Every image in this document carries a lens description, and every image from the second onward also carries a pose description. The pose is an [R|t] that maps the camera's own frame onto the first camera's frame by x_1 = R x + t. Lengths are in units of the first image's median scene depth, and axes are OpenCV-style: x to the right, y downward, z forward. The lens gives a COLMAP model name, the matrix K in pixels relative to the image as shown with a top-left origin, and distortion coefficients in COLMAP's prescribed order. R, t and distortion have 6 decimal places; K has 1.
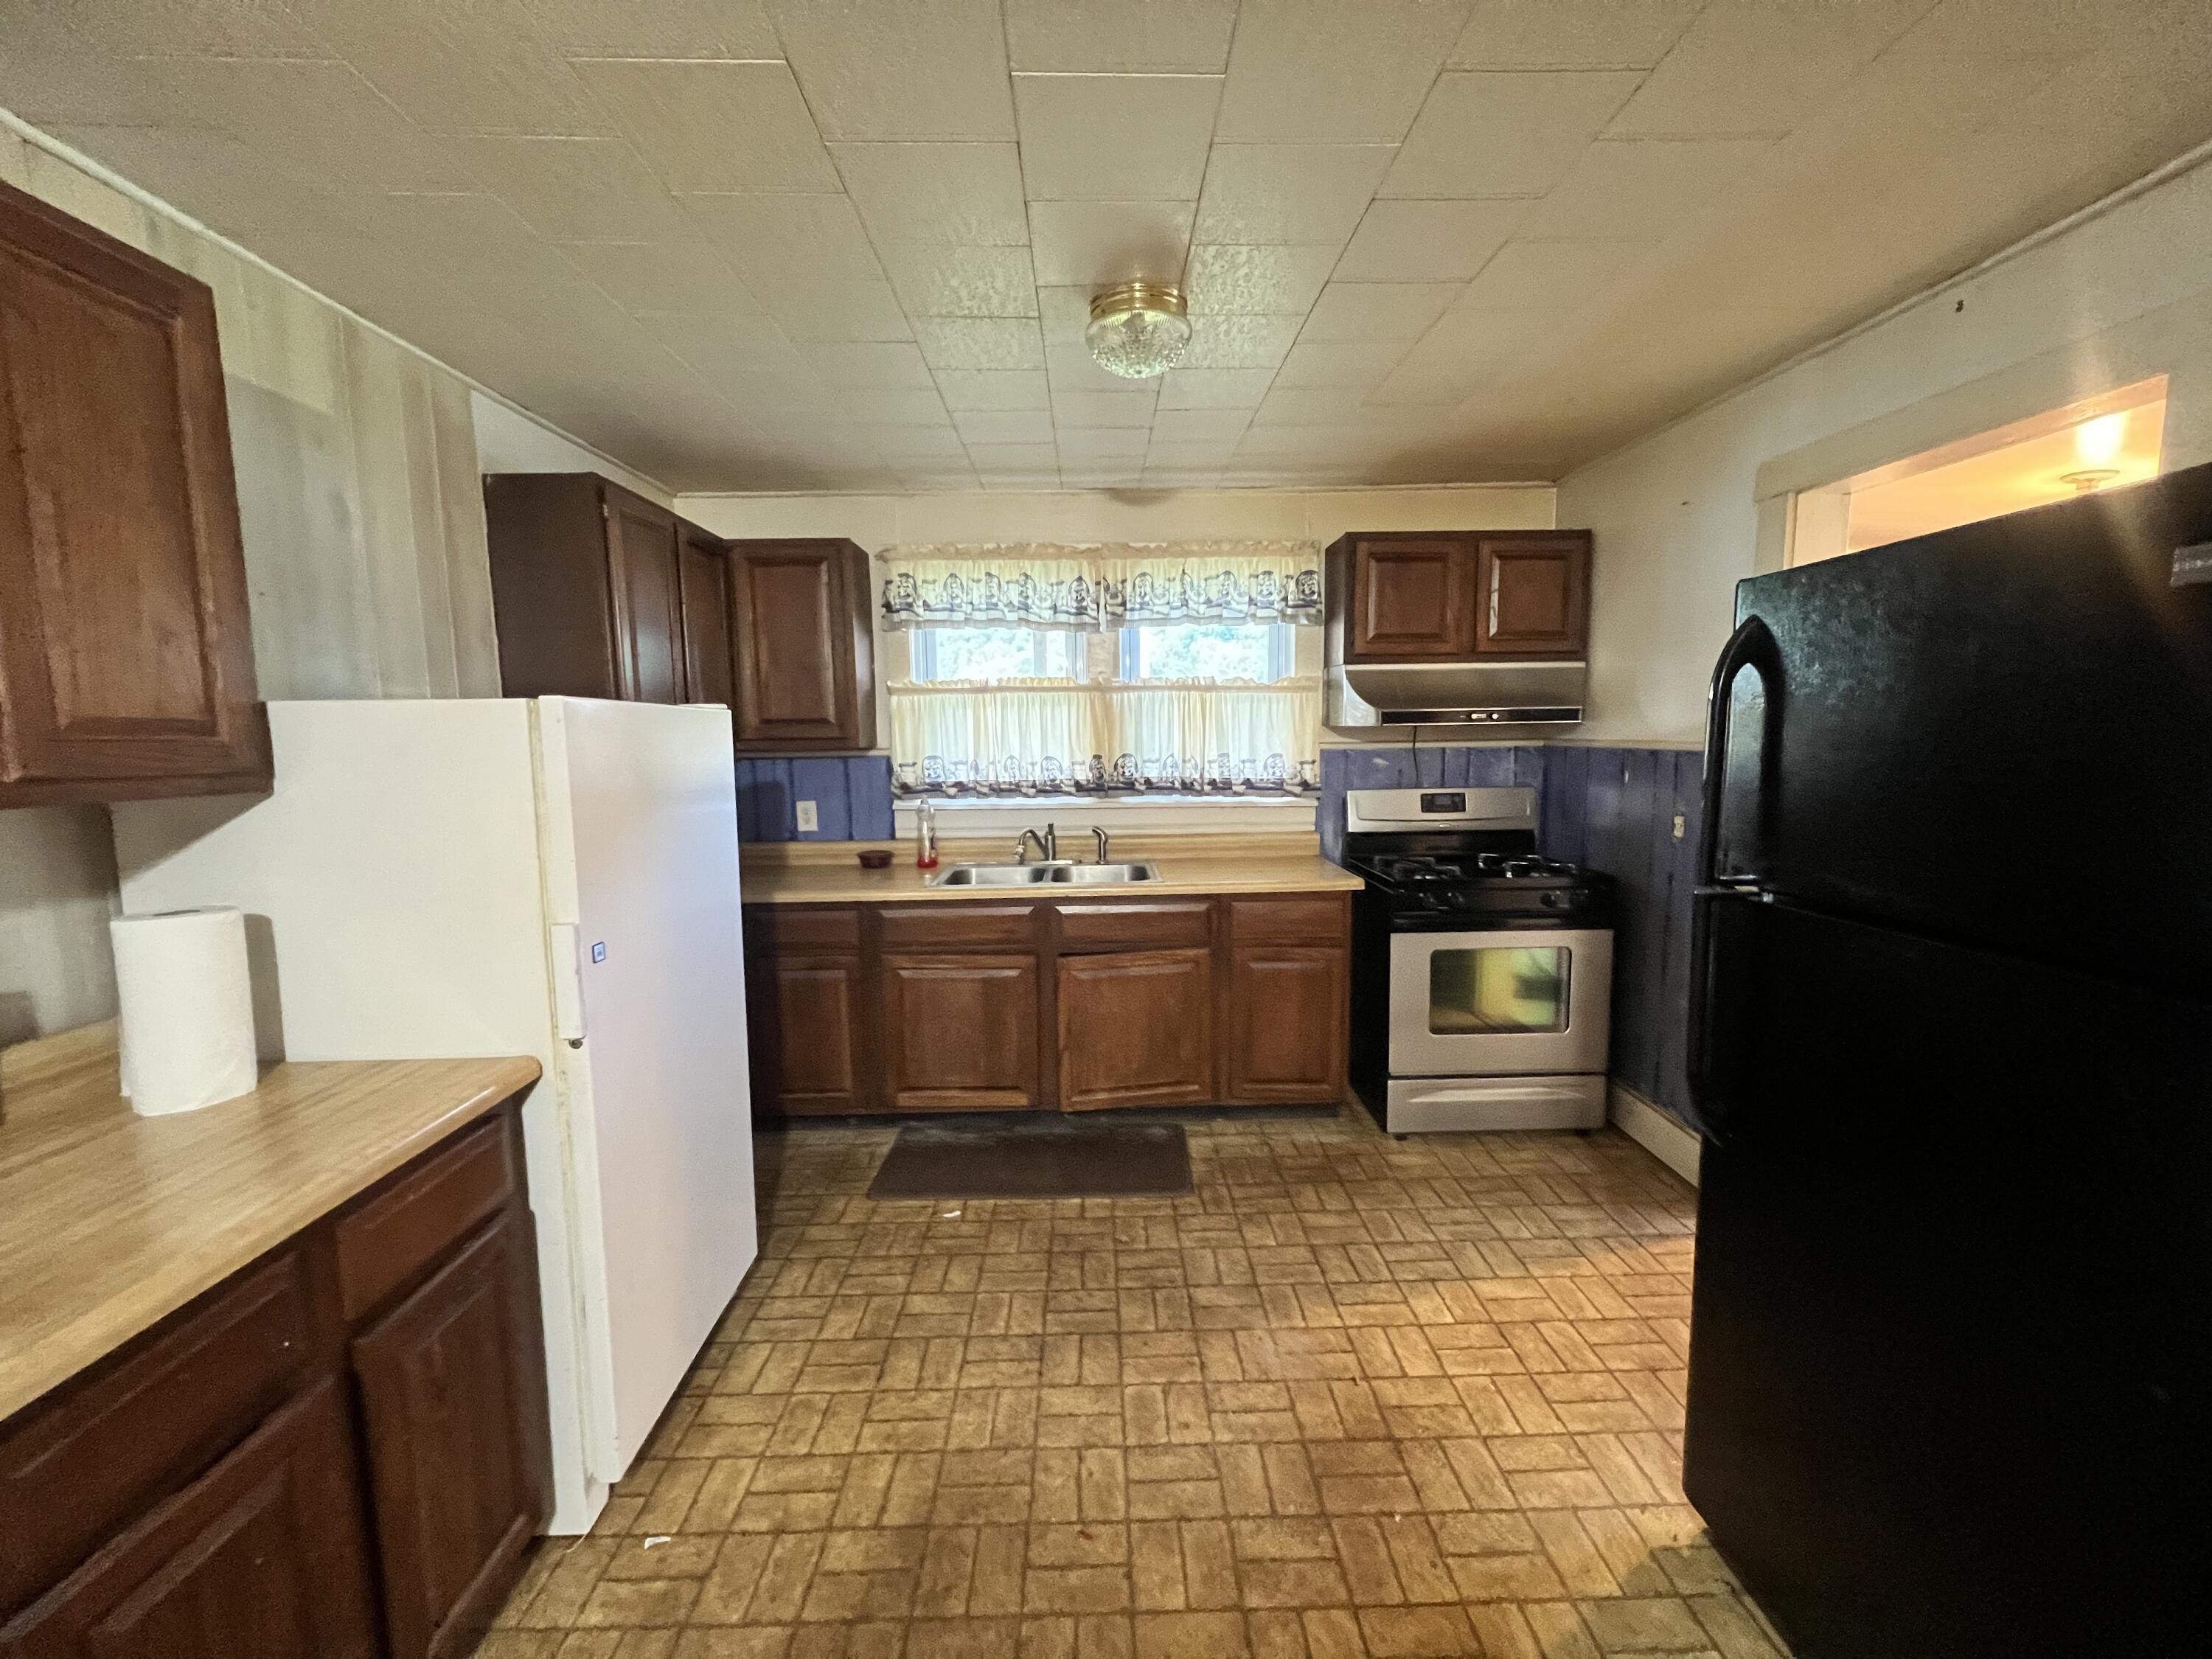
lens RADIAL K [[890.8, 0, 1107.6], [0, 890.8, 827.1], [0, 0, 1]] dist [0.006244, 0.000934]
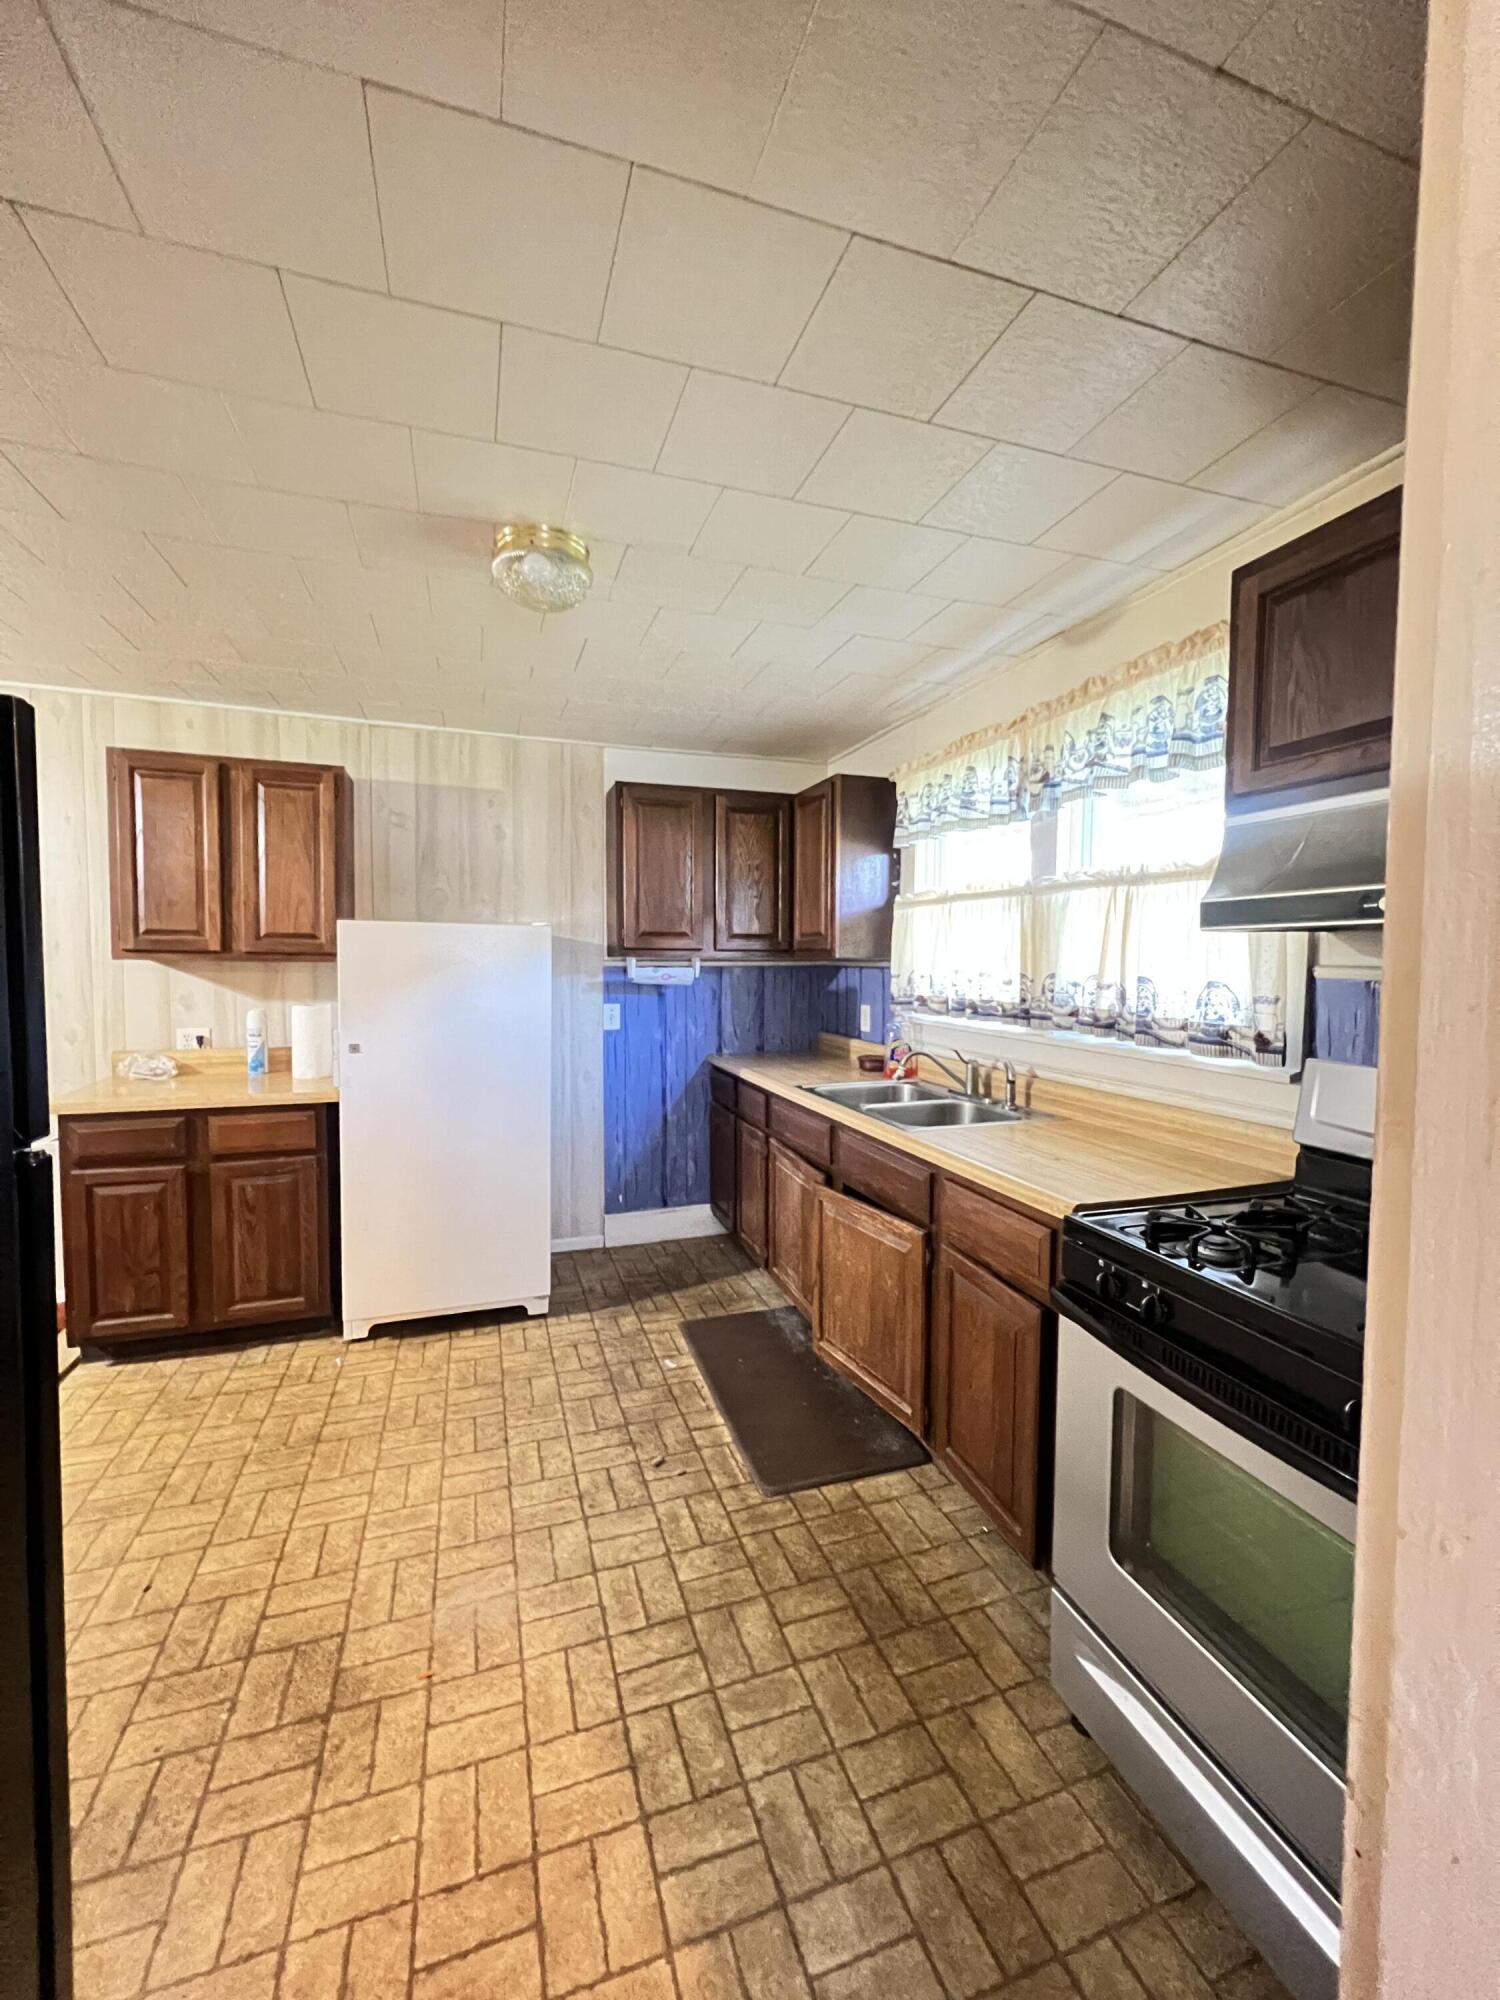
lens RADIAL K [[805.4, 0, 748.7], [0, 805.4, 993.9], [0, 0, 1]] dist [0.006244, 0.000934]
pose [[0.299512, 0.059540, -0.952233, 0.862058], [-0.112325, 0.993311, 0.026778, -0.077697], [0.947457, 0.098939, 0.304196, 0.786924]]
